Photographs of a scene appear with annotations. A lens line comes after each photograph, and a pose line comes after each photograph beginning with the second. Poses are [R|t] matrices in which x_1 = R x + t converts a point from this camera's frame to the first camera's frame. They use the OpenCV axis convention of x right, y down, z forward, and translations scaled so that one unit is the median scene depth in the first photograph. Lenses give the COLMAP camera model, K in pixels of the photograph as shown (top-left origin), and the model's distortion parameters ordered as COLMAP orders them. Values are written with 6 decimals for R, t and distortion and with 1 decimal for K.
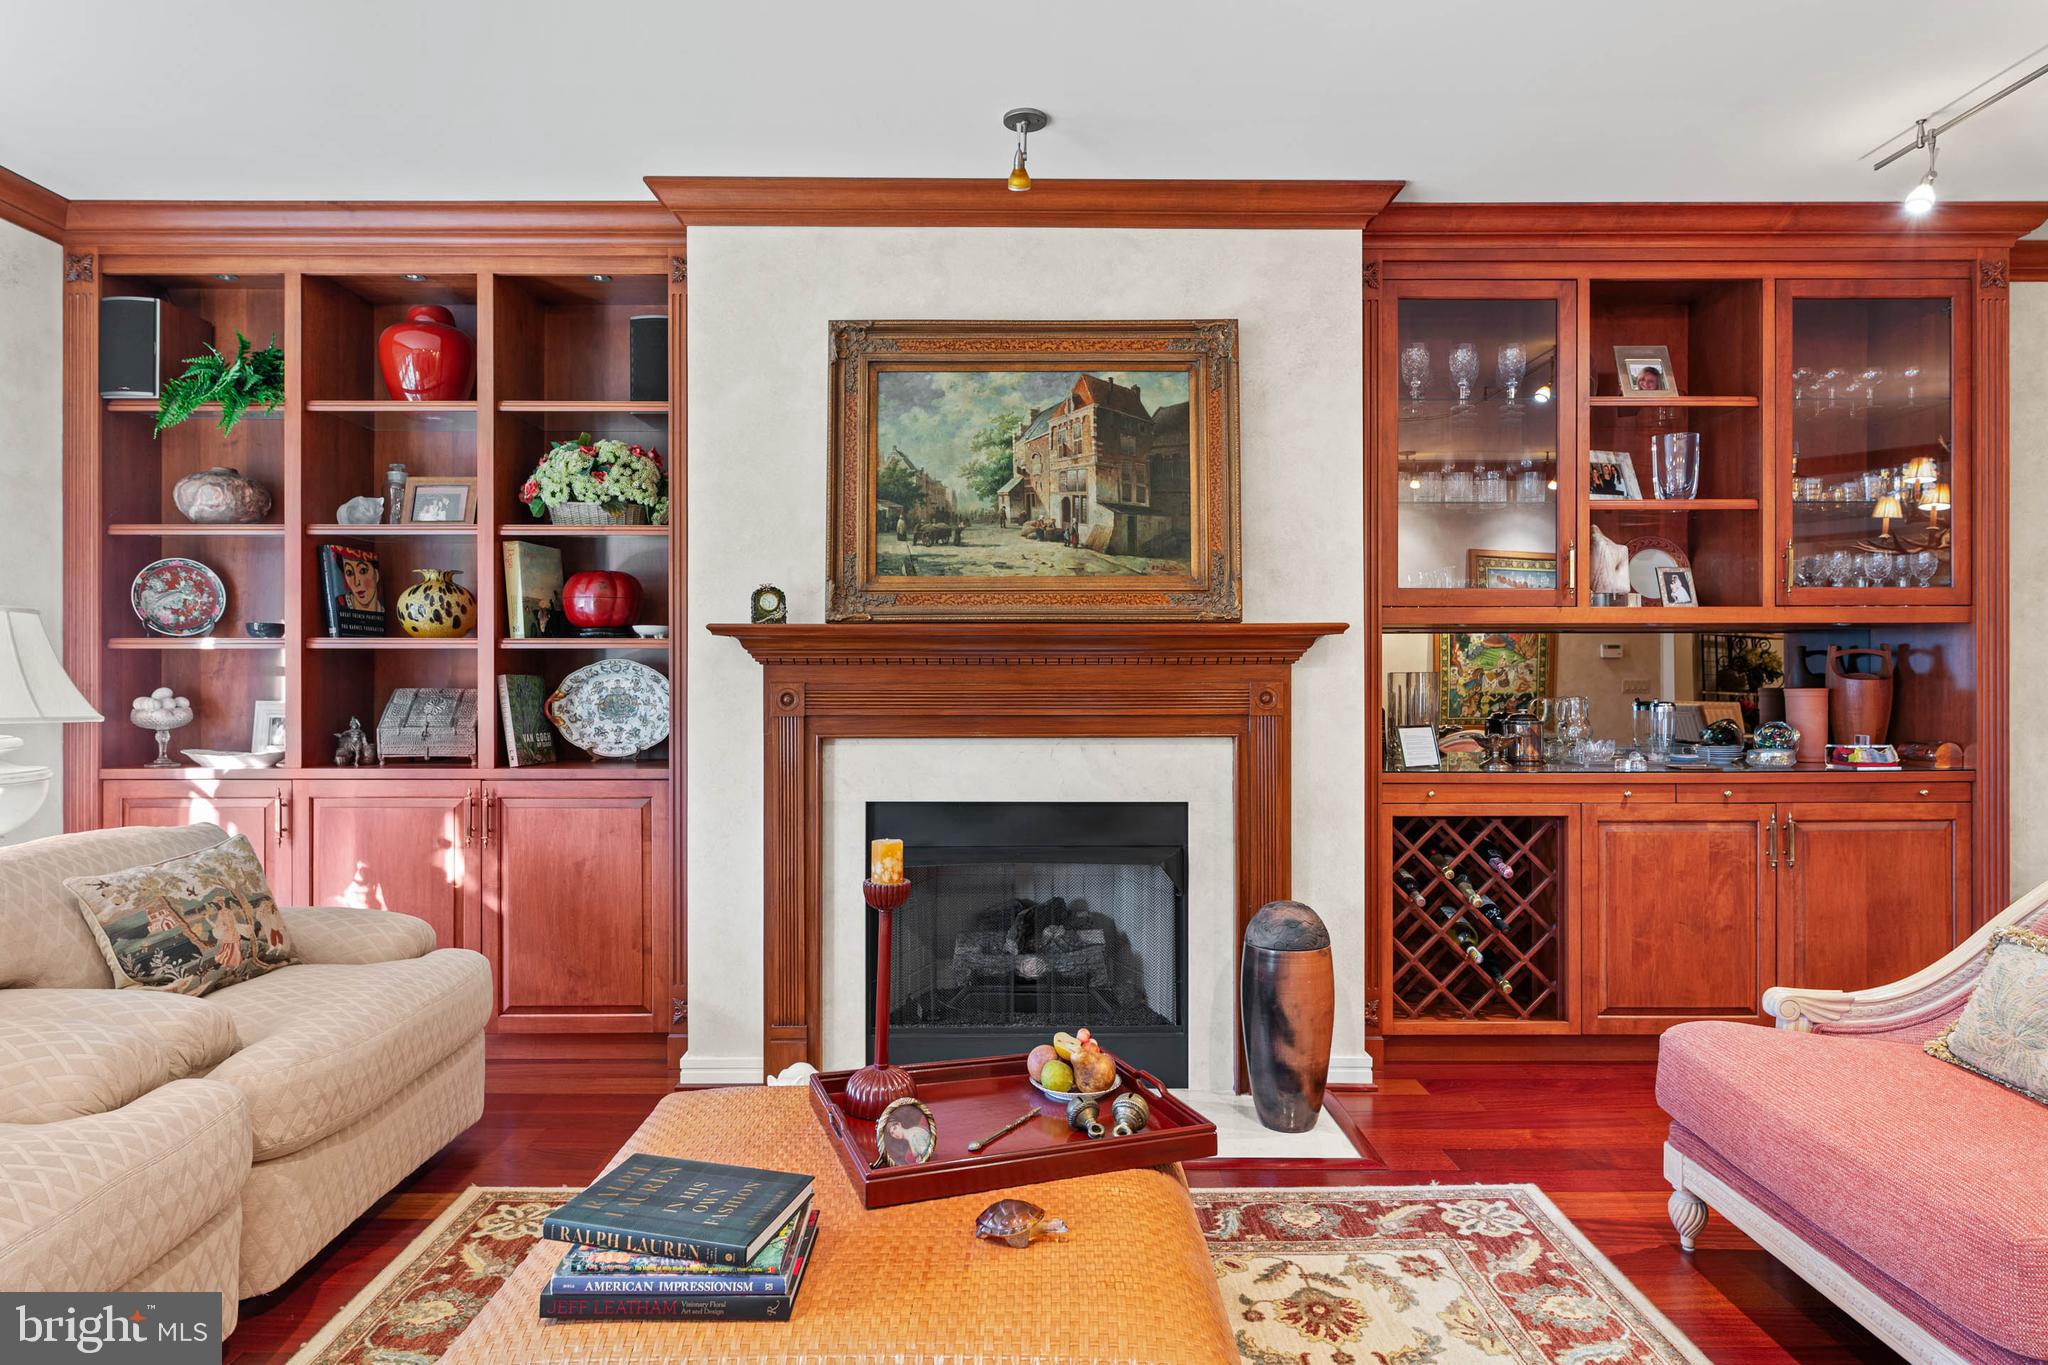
lens RADIAL K [[1176.9, 0, 1013.4], [0, 1176.9, 677.9], [0, 0, 1]] dist [-0.000136, -0.001159]
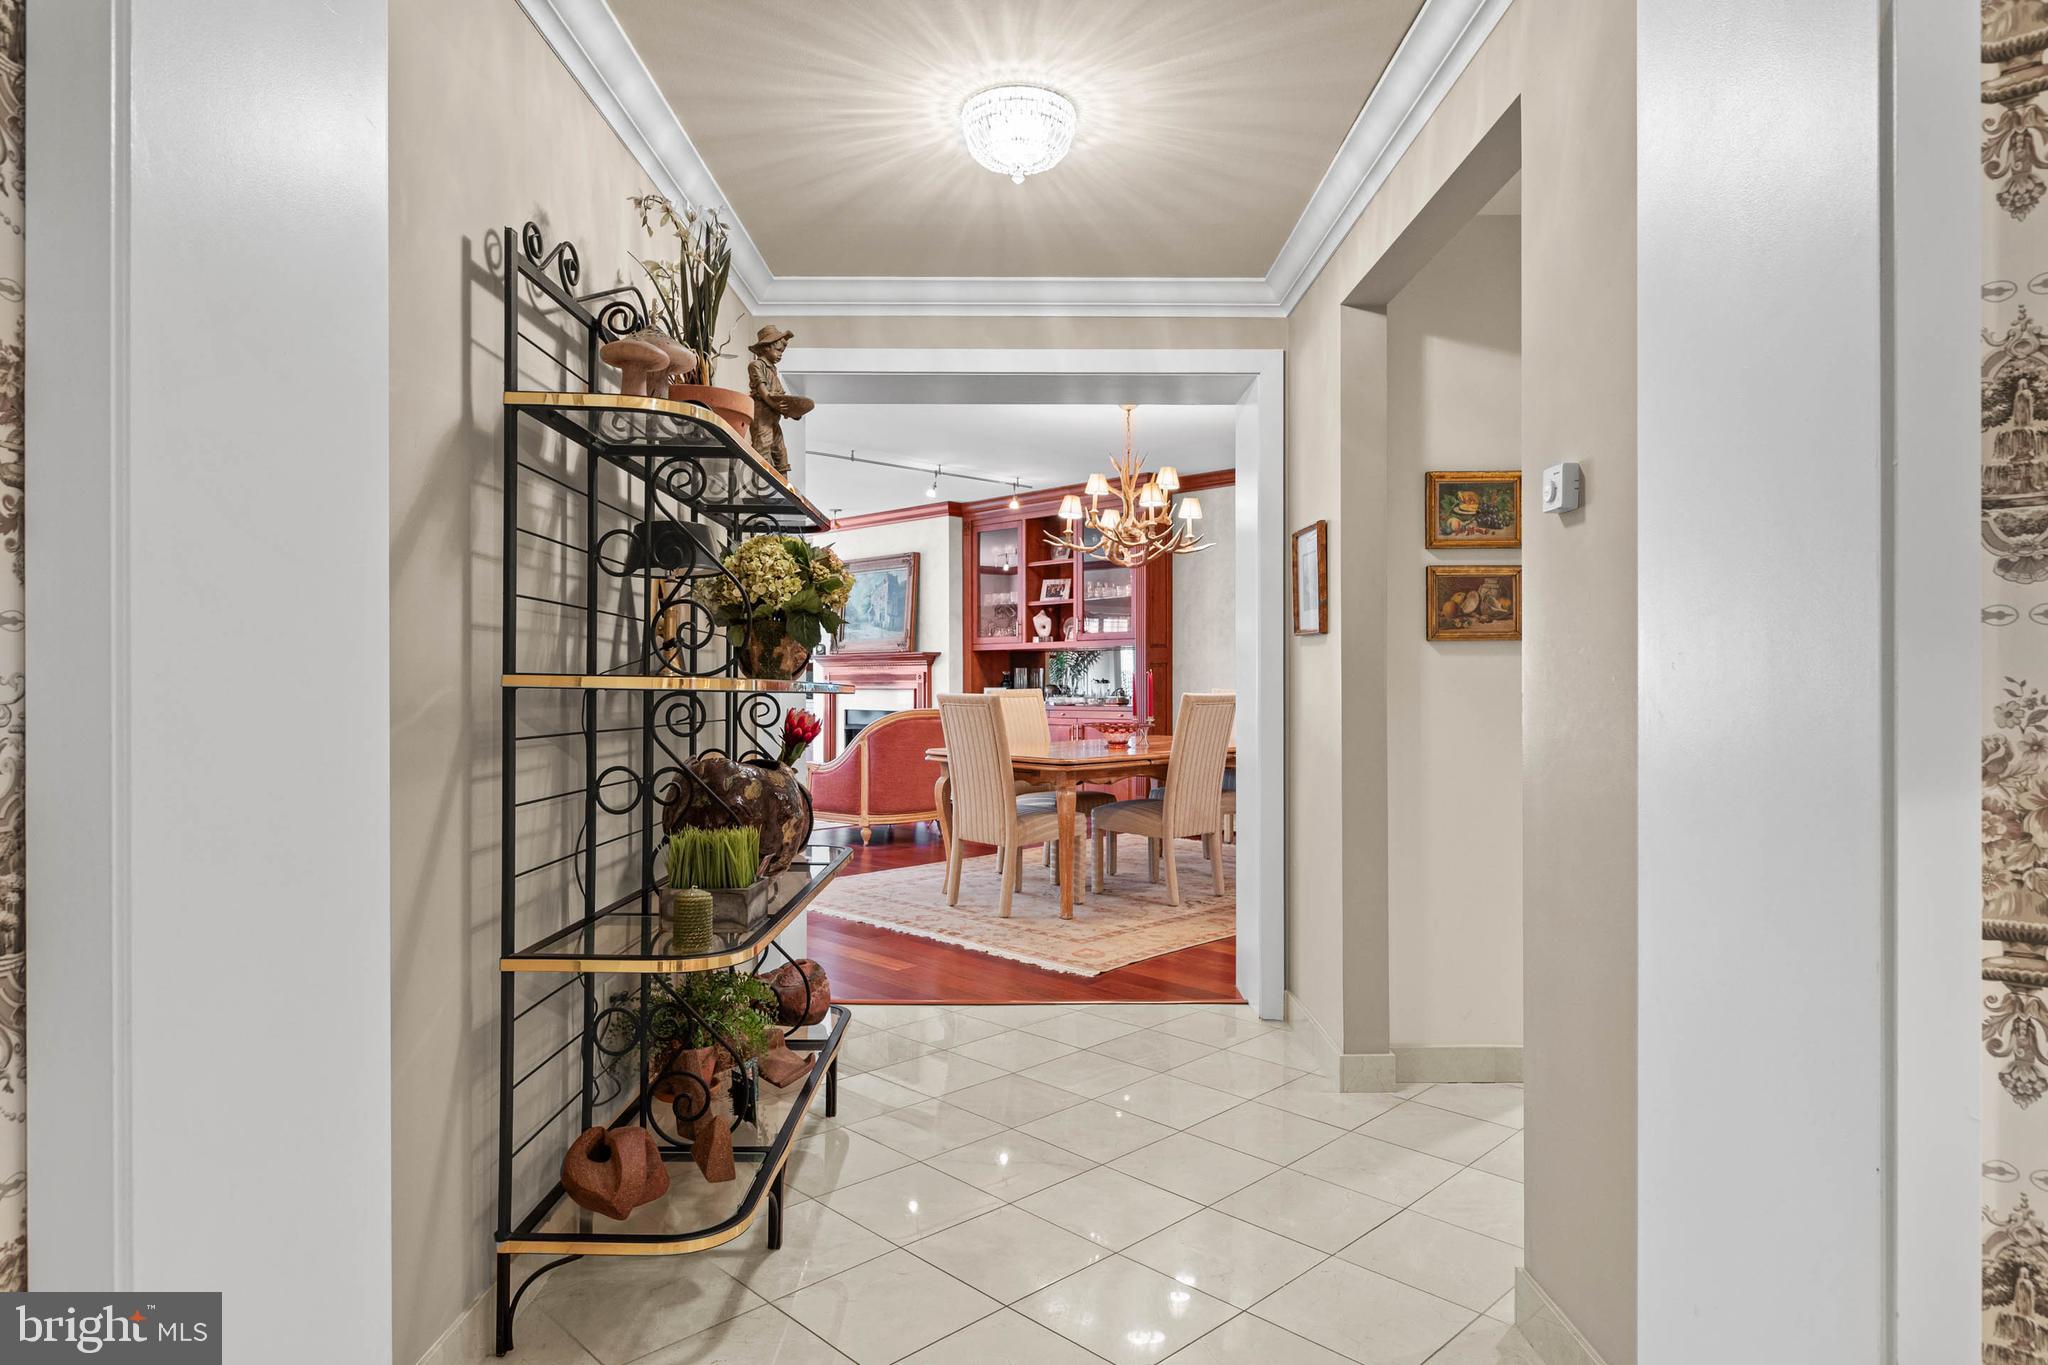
lens RADIAL K [[1176.9, 0, 1025.4], [0, 1176.9, 682.6], [0, 0, 1]] dist [-0.000136, -0.001159]
pose [[0.704696, 0.002041, -0.709507, 2.516167], [-0.002241, 0.999997, 0.000652, 0.028914], [0.709506, 0.001130, 0.704698, -0.921993]]
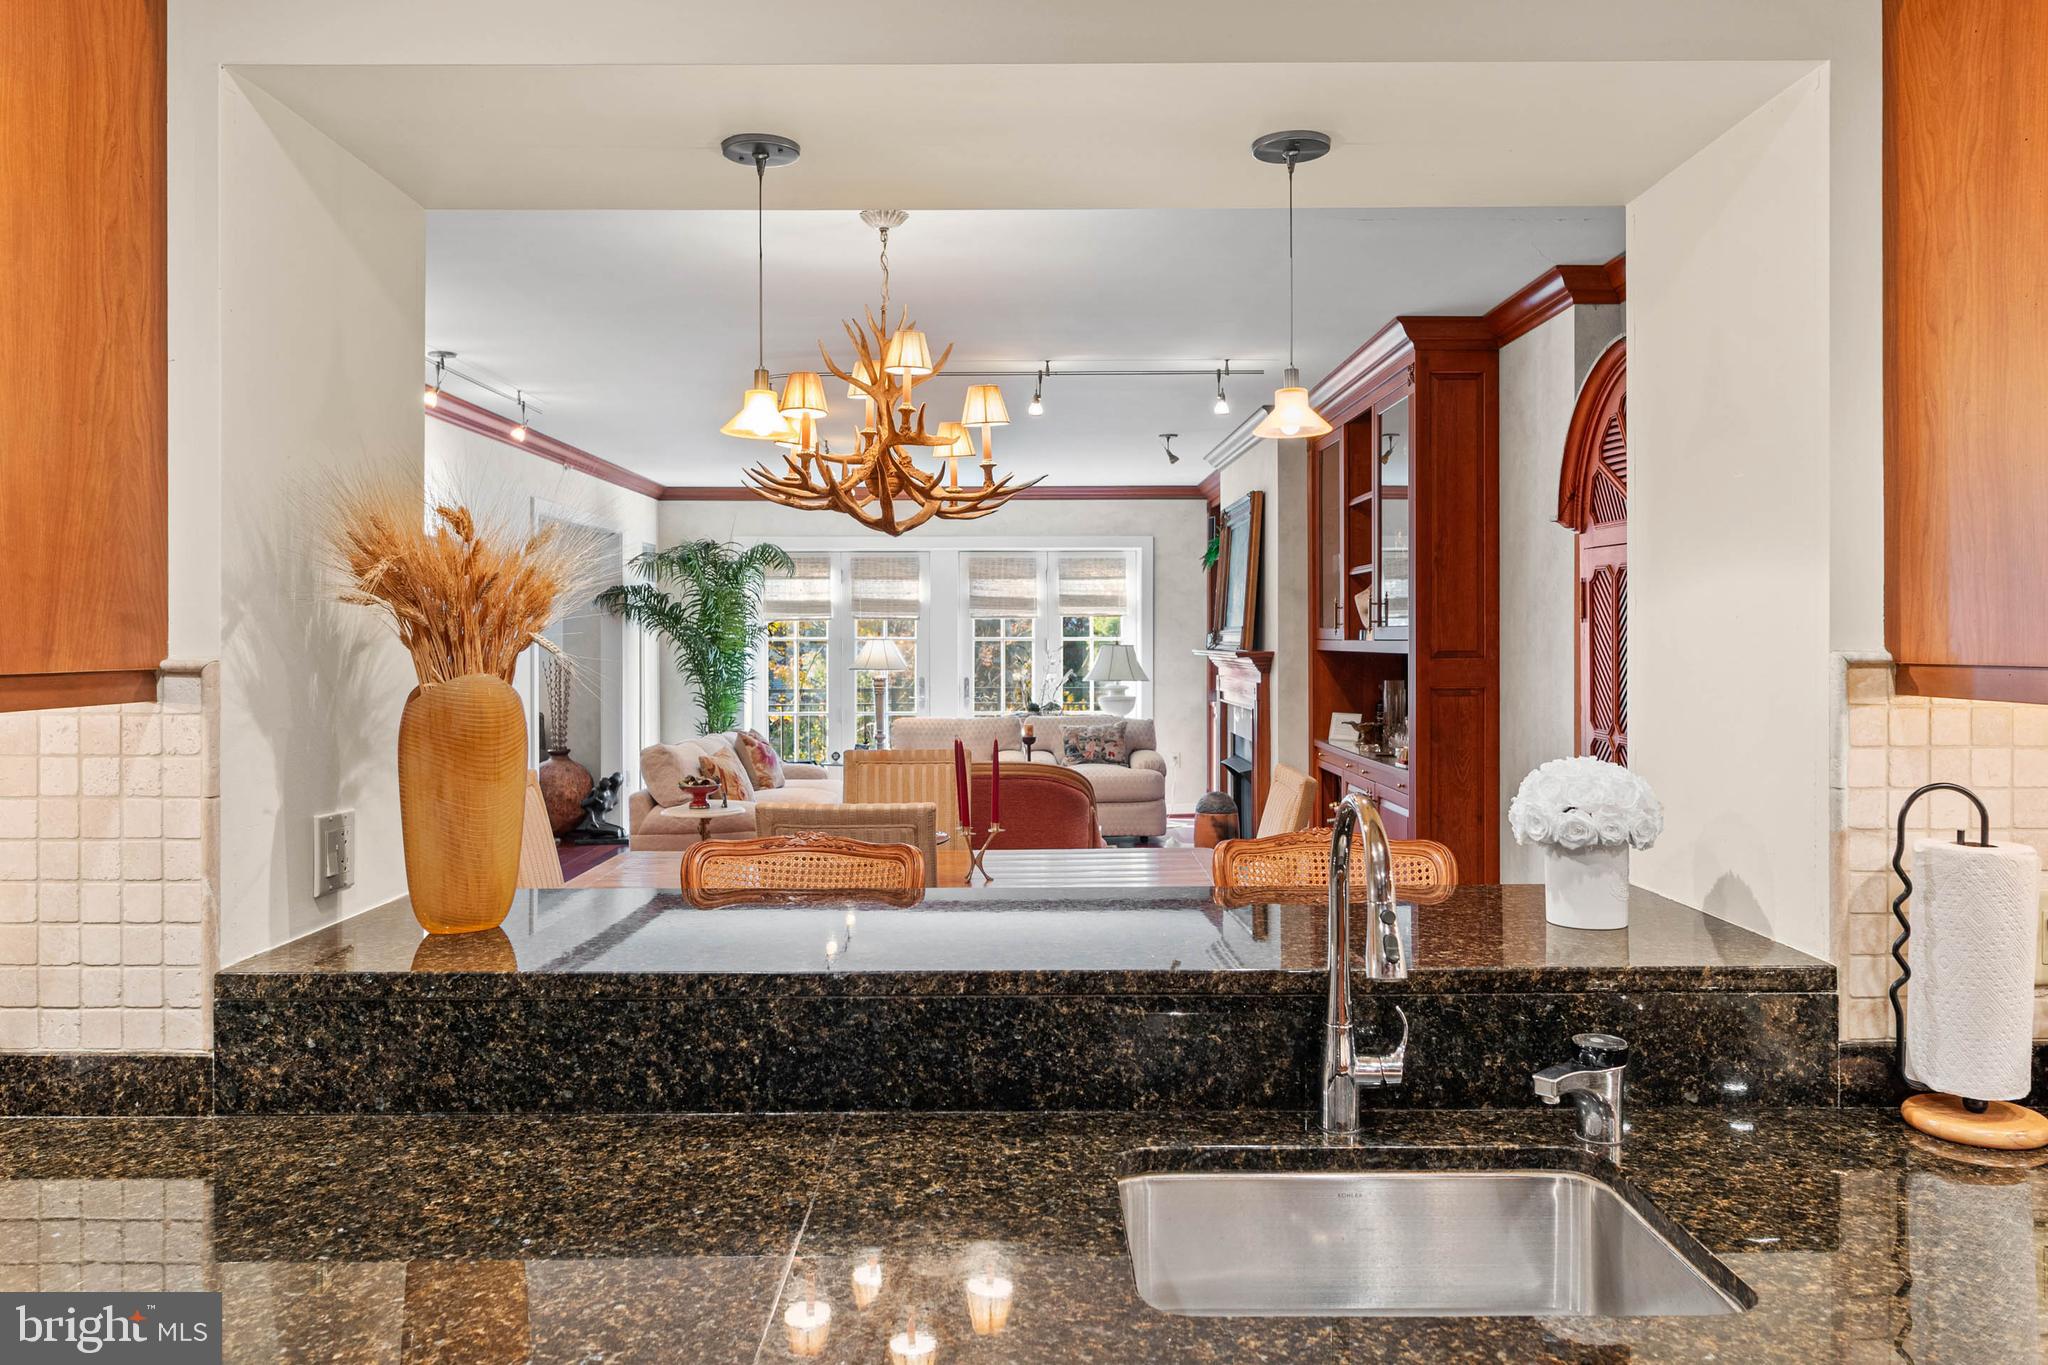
lens RADIAL K [[1422.8, 0, 1019.3], [0, 1422.8, 637.6], [0, 0, 1]] dist [0.003856, -0.003902]
pose [[-0.002449, 0.002413, -0.999994, 2.463321], [0.000235, 0.999997, 0.002412, -0.072723], [0.999997, -0.000229, -0.002450, 0.622731]]
